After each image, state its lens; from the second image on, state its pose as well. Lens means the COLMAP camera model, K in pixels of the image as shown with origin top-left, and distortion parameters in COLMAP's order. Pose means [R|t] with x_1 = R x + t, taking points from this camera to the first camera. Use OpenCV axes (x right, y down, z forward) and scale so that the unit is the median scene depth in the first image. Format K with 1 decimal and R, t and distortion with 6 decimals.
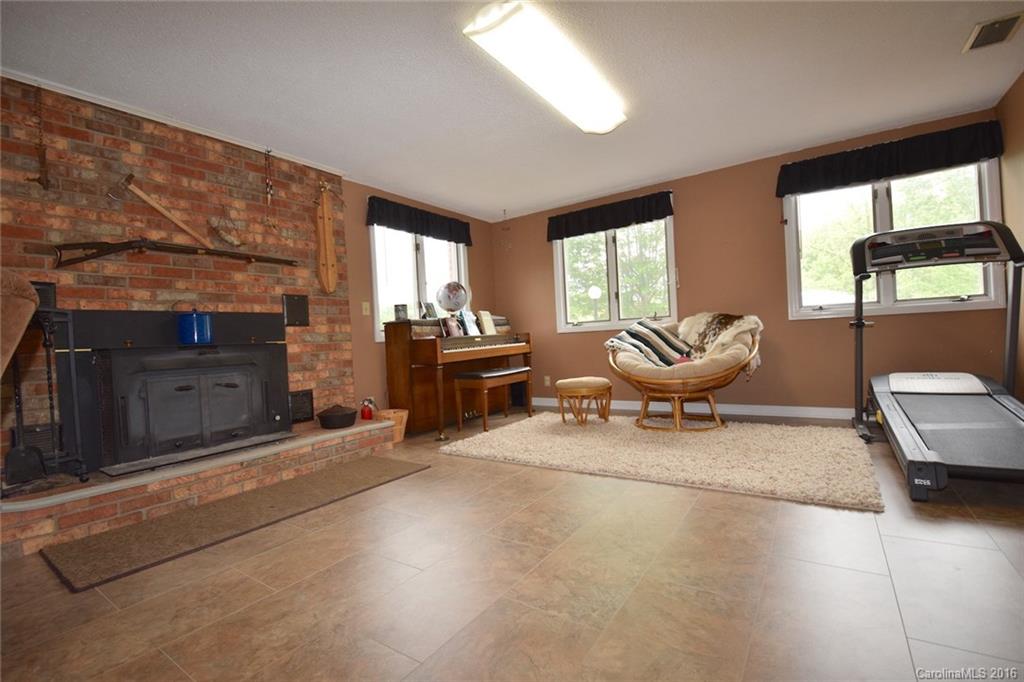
lens RADIAL K [[449.7, 0, 518.4], [0, 449.7, 347.1], [0, 0, 1]] dist [-0.032615, -0.001725]
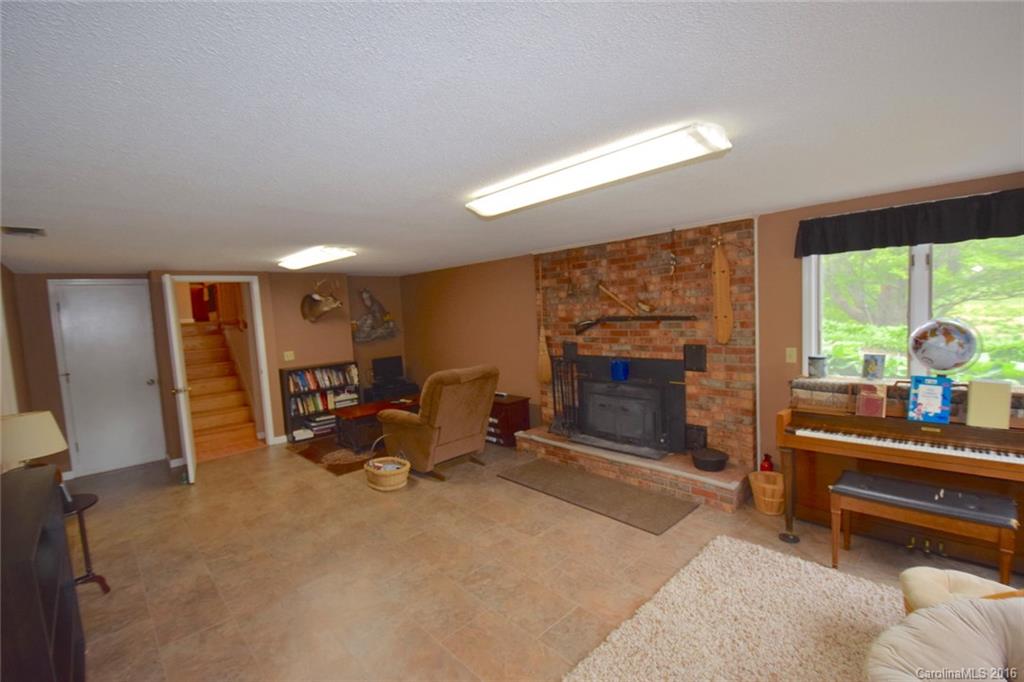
lens RADIAL K [[449.7, 0, 516.3], [0, 449.7, 337.5], [0, 0, 1]] dist [-0.032615, -0.001725]
pose [[-0.226222, 0.125113, -0.966007, 0.808295], [0.044078, 0.992016, 0.118159, -0.322974], [0.973078, -0.015850, -0.229931, 0.886668]]
